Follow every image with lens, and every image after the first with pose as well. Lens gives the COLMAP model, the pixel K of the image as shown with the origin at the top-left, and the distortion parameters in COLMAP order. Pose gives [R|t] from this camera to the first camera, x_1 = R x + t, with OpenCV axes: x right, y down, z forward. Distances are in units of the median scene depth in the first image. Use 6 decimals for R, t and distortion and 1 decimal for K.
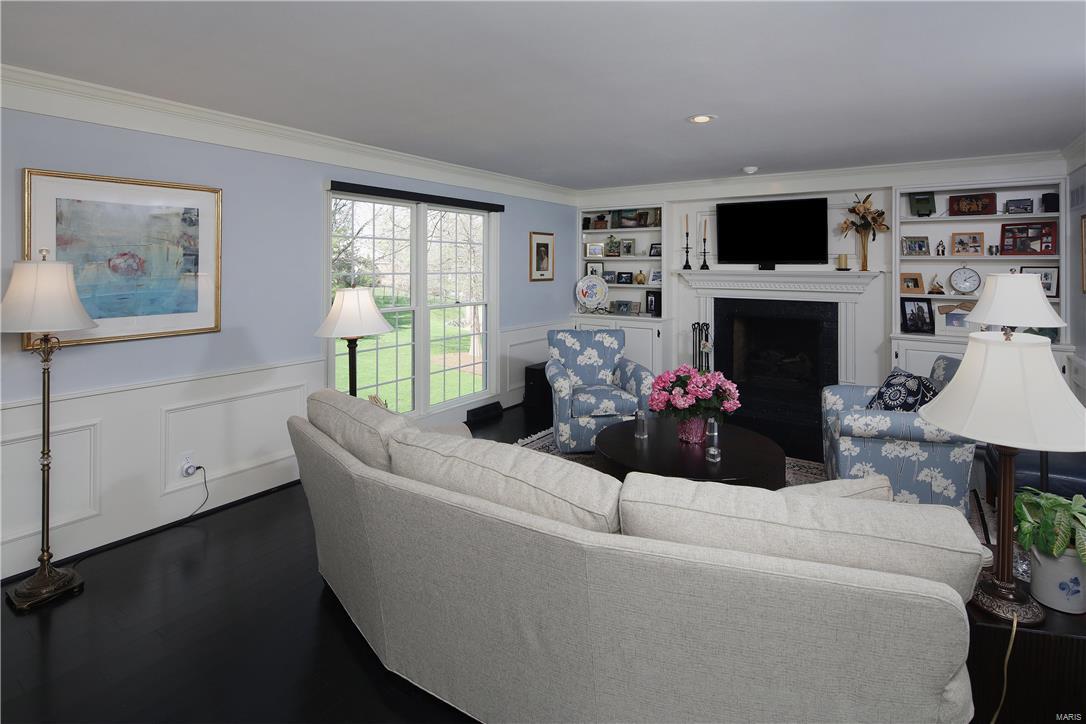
lens RADIAL K [[545.0, 0, 544.4], [0, 545.0, 263.6], [0, 0, 1]] dist [-0.000451, 0.000034]
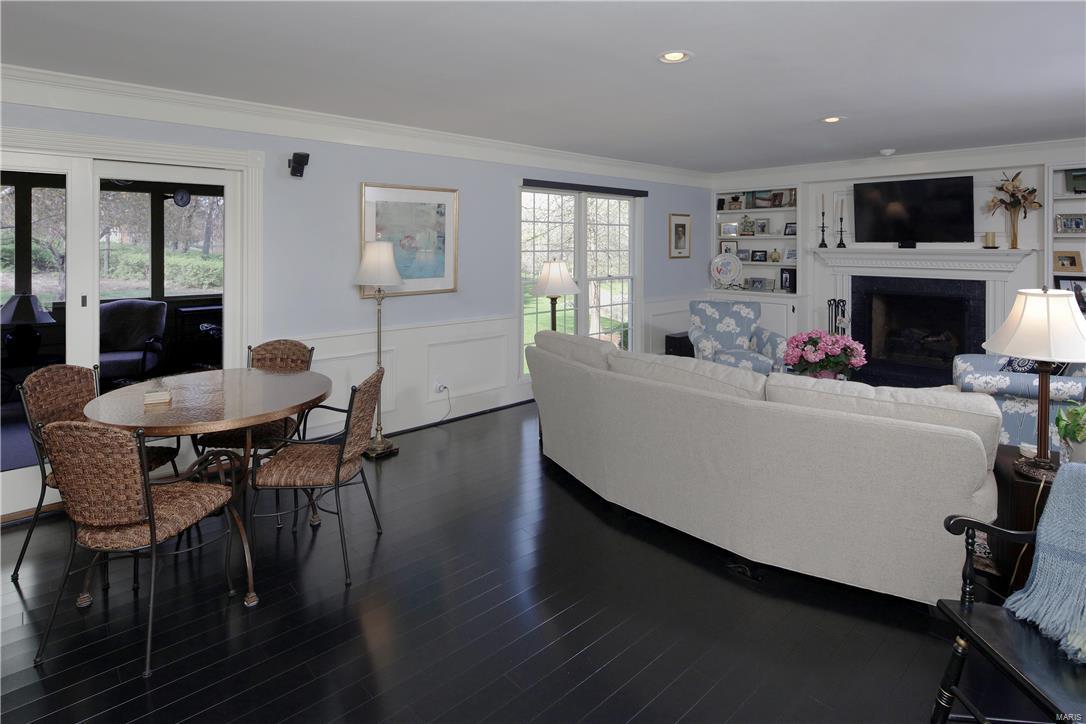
lens RADIAL K [[586.2, 0, 540.6], [0, 586.2, 247.4], [0, 0, 1]] dist [-0.000438, -0.001057]
pose [[0.979532, -0.000765, -0.201286, -0.043622], [0.002357, 0.999968, 0.007670, 0.000207], [0.201274, -0.007988, 0.979502, -0.220581]]
